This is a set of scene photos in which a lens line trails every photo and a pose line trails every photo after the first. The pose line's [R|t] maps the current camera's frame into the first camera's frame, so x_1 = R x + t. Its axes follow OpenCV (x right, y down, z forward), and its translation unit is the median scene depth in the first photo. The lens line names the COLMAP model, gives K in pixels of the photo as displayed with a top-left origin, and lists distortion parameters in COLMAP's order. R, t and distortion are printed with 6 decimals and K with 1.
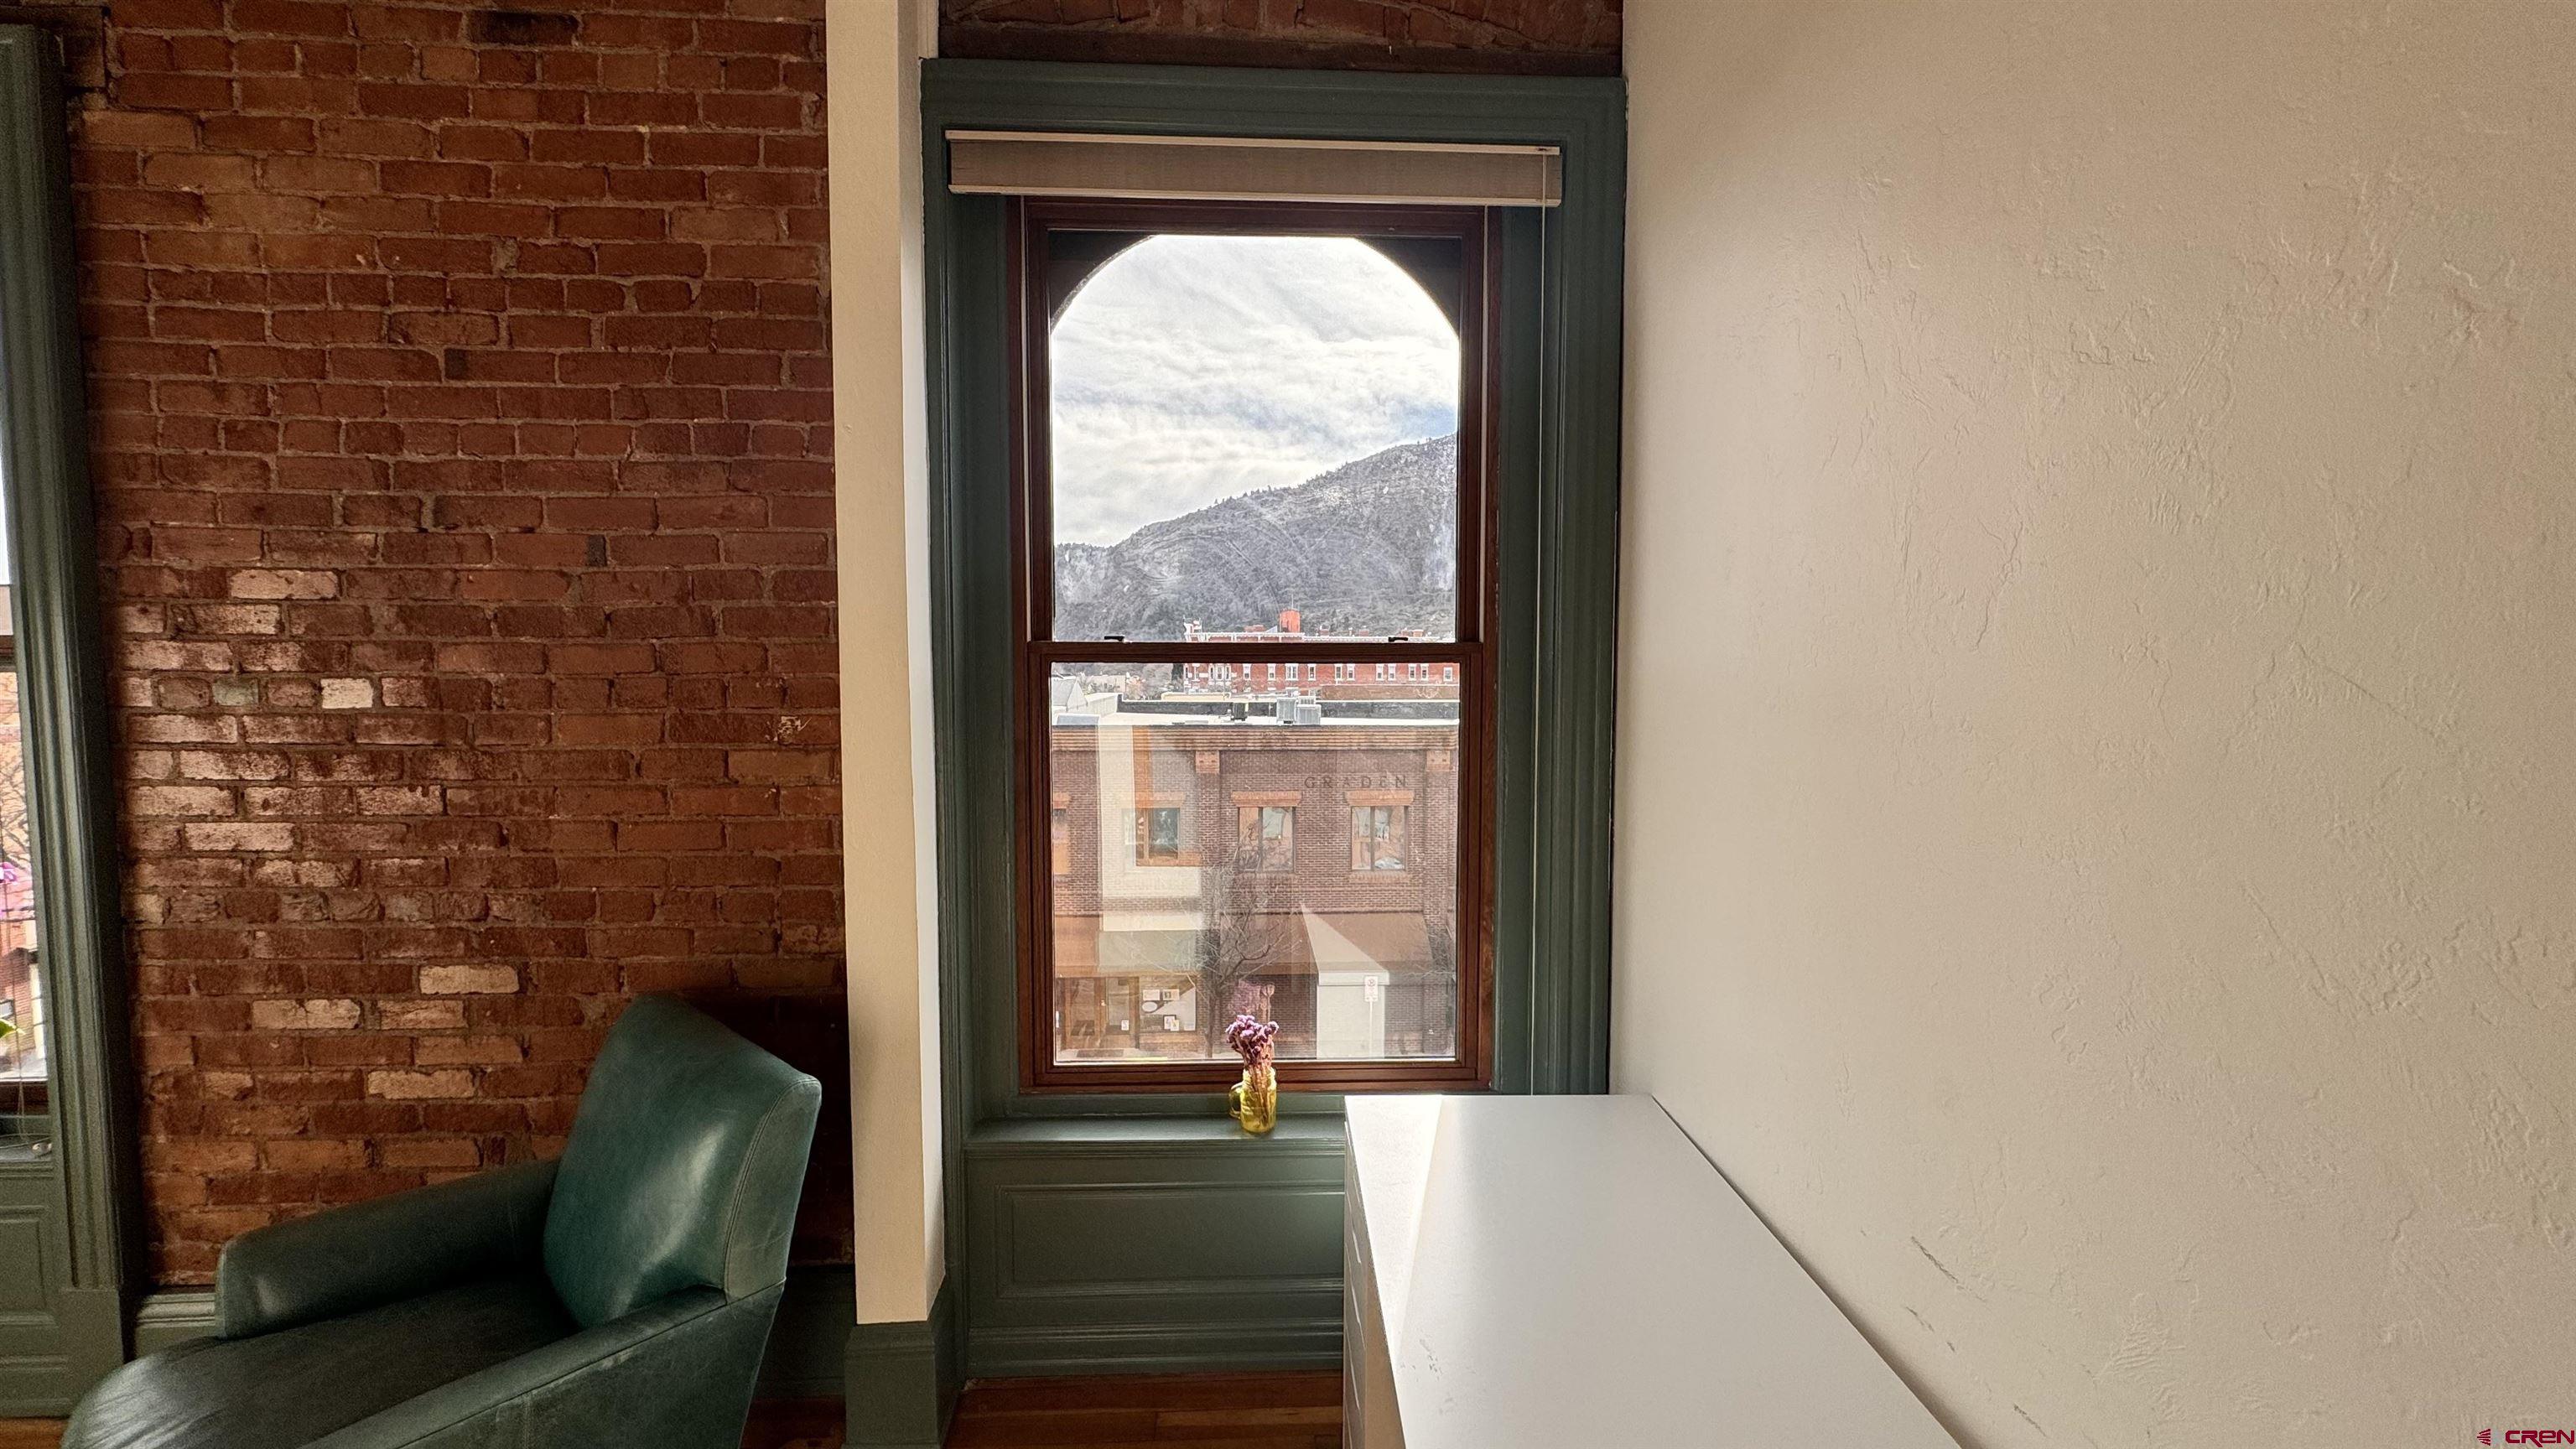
lens RADIAL K [[1024.9, 0, 1286.3], [0, 1024.9, 722.1], [0, 0, 1]] dist [-0.000169, -0.000157]
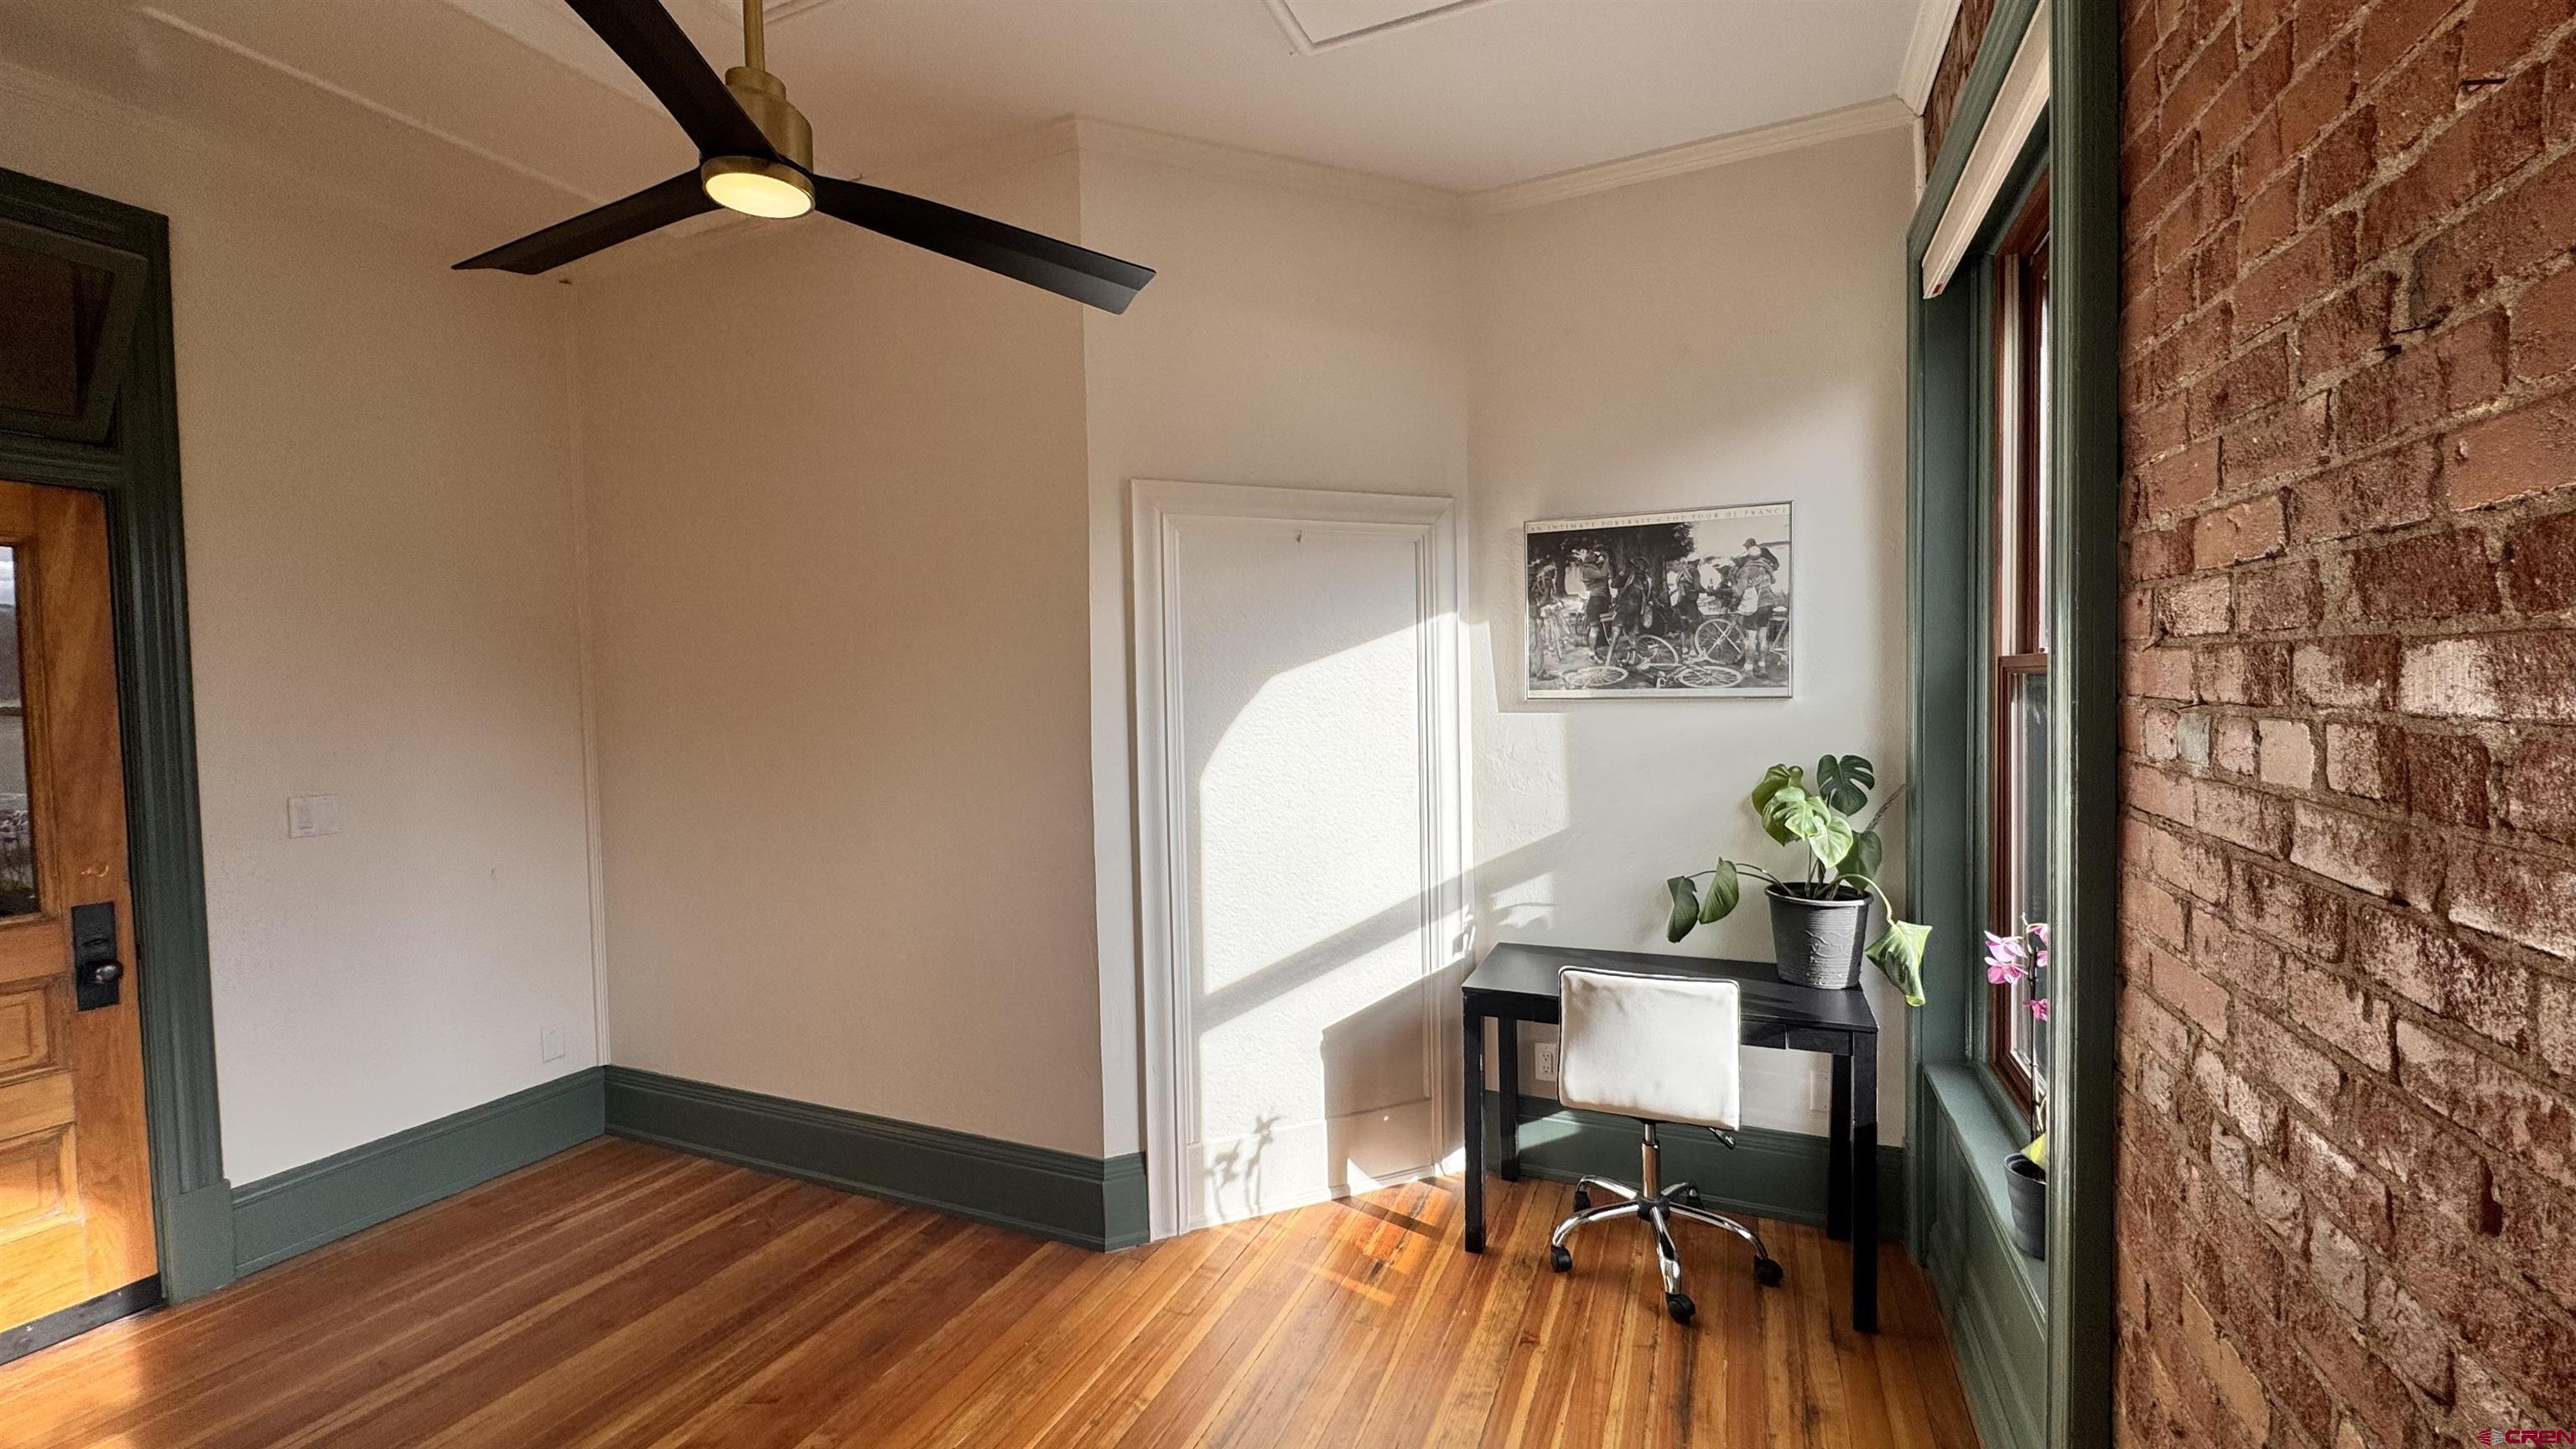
lens RADIAL K [[1024.9, 0, 1286.3], [0, 1024.9, 722.1], [0, 0, 1]] dist [-0.000169, -0.000157]
pose [[-0.453043, 0.041696, -0.890513, -0.295703], [-0.029995, 0.997627, 0.061971, -0.057011], [0.890984, 0.054786, -0.450717, 0.801893]]
